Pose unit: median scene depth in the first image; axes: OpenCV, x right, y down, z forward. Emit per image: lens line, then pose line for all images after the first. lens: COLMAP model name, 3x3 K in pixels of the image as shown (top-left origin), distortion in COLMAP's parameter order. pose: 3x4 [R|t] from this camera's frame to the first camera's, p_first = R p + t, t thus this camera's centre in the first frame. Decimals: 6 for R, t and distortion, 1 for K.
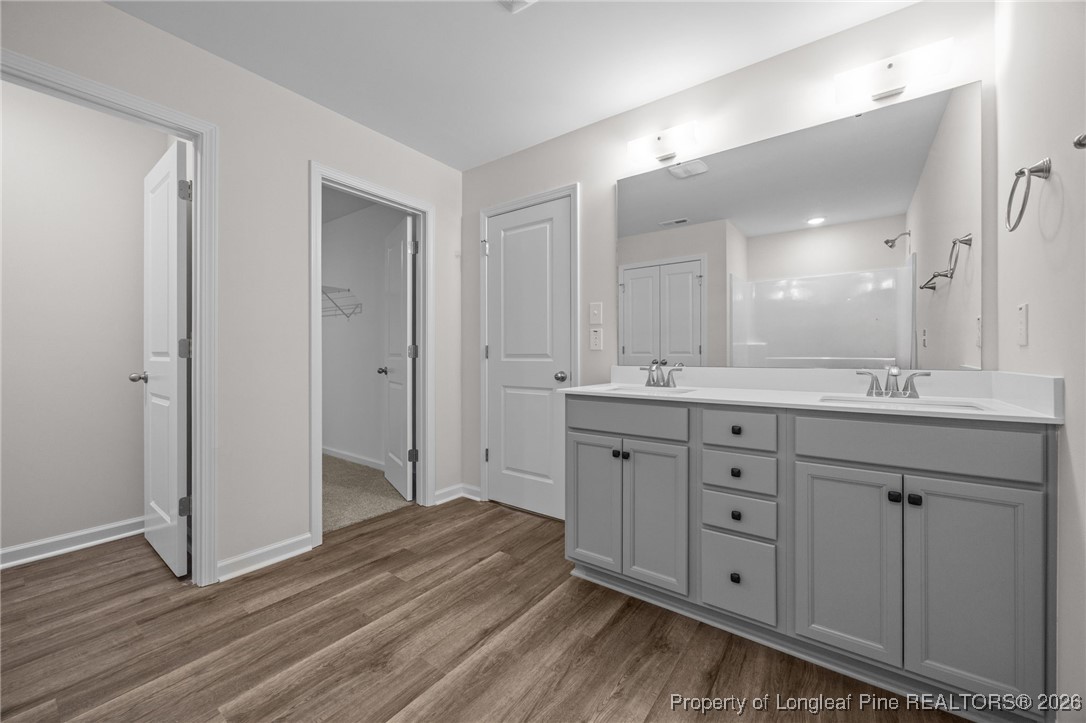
lens RADIAL K [[413.7, 0, 543.0], [0, 413.7, 361.5], [0, 0, 1]] dist [0.000273, 0.000072]
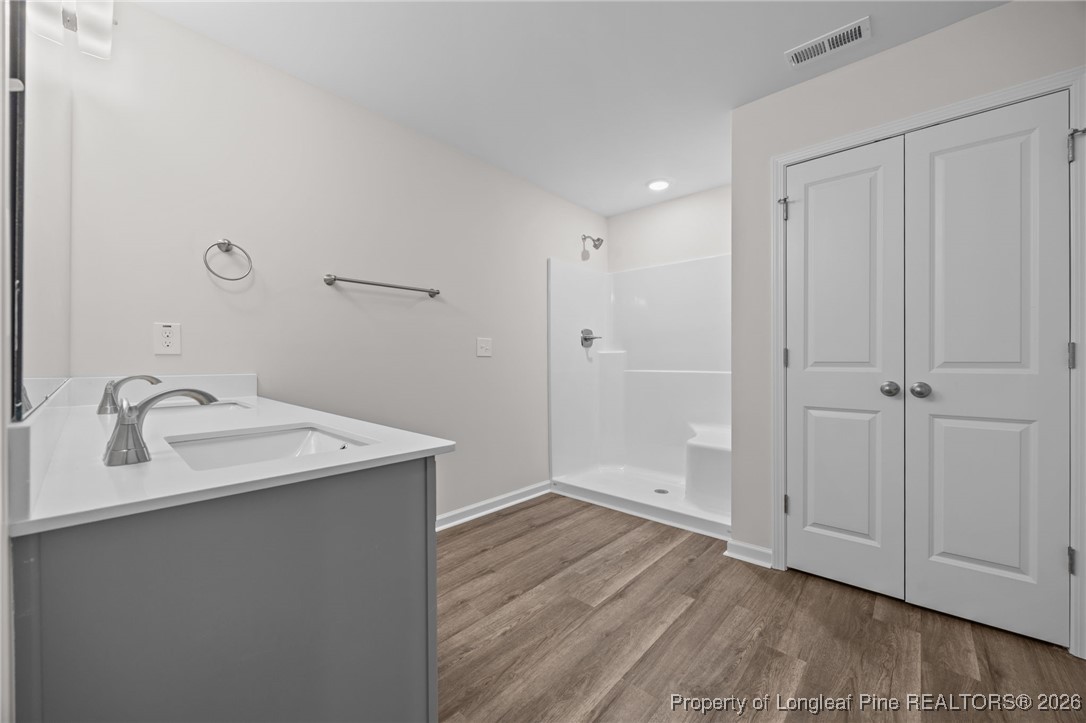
lens RADIAL K [[413.7, 0, 543.0], [0, 413.7, 361.5], [0, 0, 1]] dist [0.000273, 0.000072]
pose [[-0.994813, 0.000123, 0.101722, -0.148084], [0.000593, 0.999989, 0.004590, -0.023336], [-0.101720, 0.004627, -0.994802, 2.065742]]
